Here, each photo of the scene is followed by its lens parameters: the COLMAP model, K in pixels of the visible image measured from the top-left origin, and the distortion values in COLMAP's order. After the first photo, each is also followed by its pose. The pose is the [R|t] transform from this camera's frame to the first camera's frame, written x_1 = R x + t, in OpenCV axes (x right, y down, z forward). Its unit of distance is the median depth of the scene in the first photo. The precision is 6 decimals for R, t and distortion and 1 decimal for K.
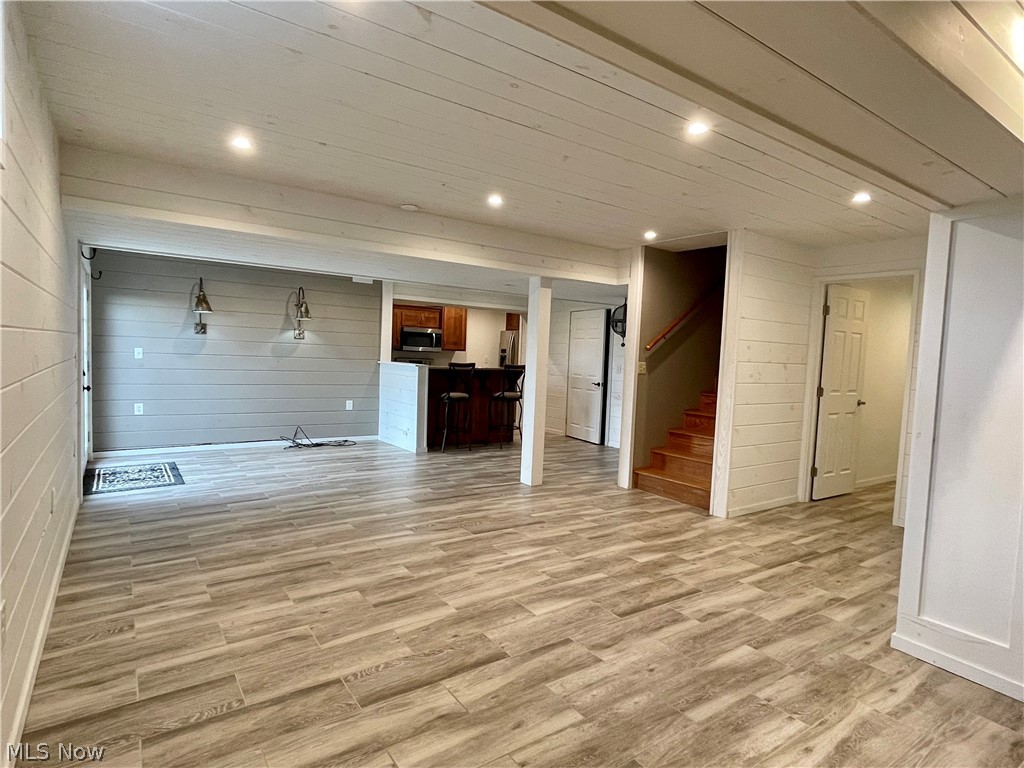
lens RADIAL K [[562.4, 0, 512.6], [0, 562.4, 386.1], [0, 0, 1]] dist [0.000012, -0.000119]
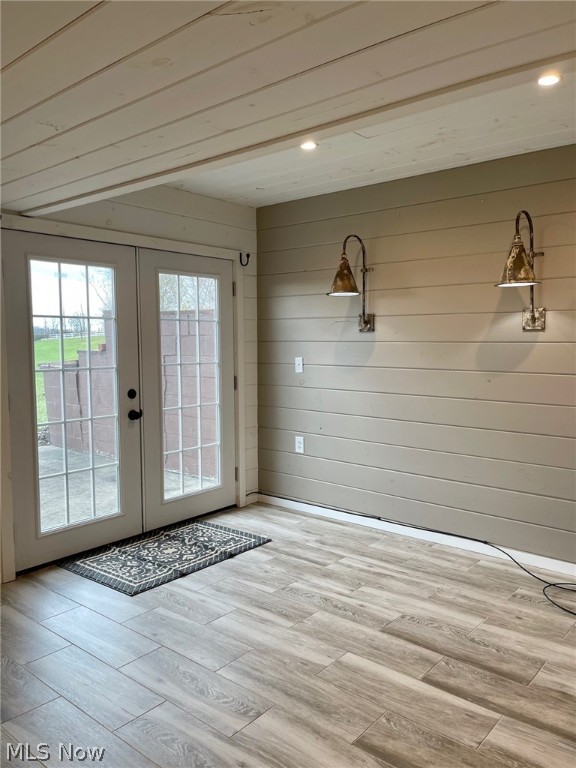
lens RADIAL K [[580.8, 0, 286.1], [0, 580.8, 387.9], [0, 0, 1]] dist [0.033106, -0.002977]
pose [[0.247578, 0.042568, -0.967932, 0.018076], [-0.045445, 0.998445, 0.032286, -0.045982], [0.967802, 0.035994, 0.249127, 0.707906]]
